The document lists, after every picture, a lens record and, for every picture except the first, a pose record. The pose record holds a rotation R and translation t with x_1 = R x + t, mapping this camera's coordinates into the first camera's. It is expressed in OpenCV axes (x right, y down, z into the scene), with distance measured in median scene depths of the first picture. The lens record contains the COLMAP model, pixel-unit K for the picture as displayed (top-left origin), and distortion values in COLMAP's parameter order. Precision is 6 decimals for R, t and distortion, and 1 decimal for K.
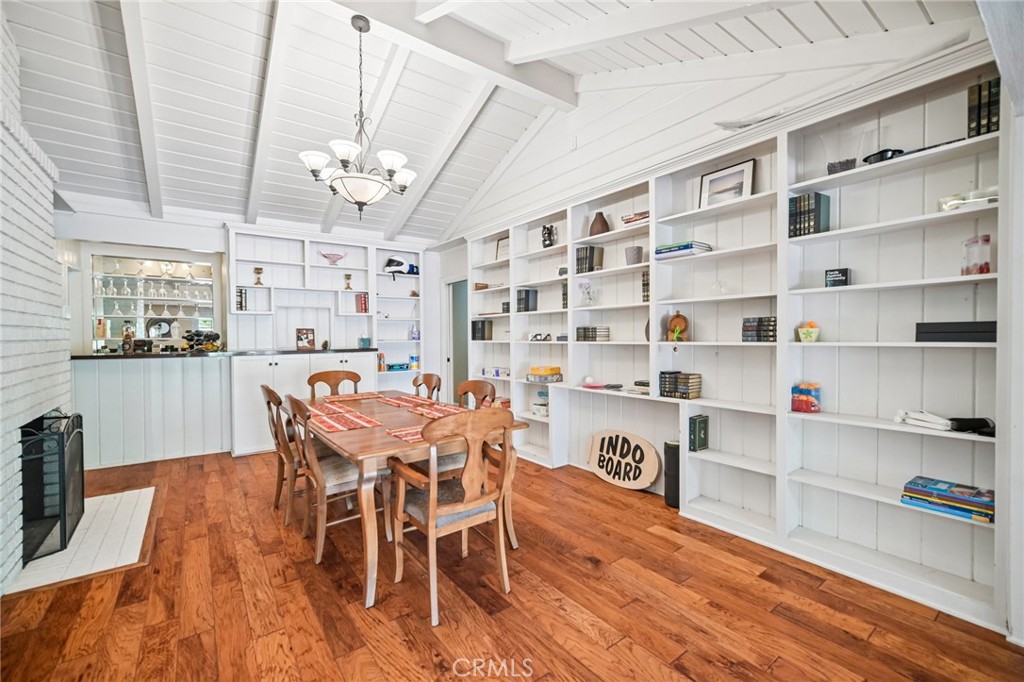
lens RADIAL K [[434.3, 0, 509.8], [0, 434.3, 342.6], [0, 0, 1]] dist [-0.003355, 0.000736]
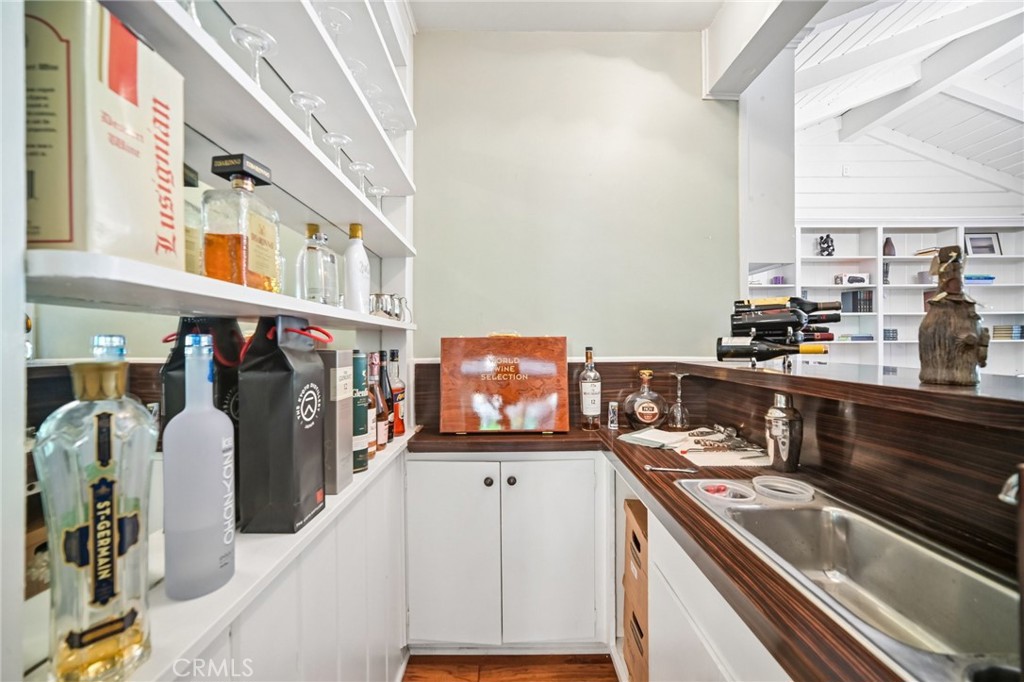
lens RADIAL K [[387.6, 0, 511.4], [0, 387.6, 342.2], [0, 0, 1]] dist [0.000541, 0.000302]
pose [[0.586238, 0.004894, 0.810124, -1.359405], [0.012998, 0.999796, -0.015445, 0.004425], [-0.810034, 0.019585, 0.586055, 1.255332]]
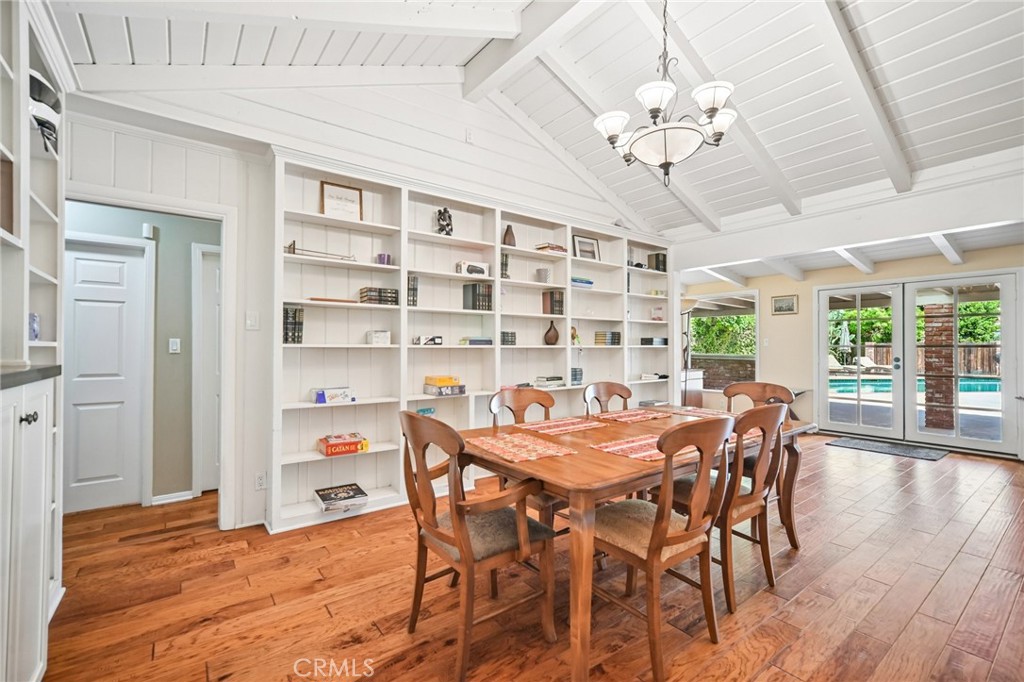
lens RADIAL K [[450.8, 0, 512.0], [0, 450.8, 341.0], [0, 0, 1]] dist [-0.001096, 0.000366]
pose [[-0.007765, 0.023642, 0.999690, -0.919126], [0.014386, 0.999620, -0.023529, 0.012381], [-0.999866, 0.014199, -0.008102, 1.026890]]
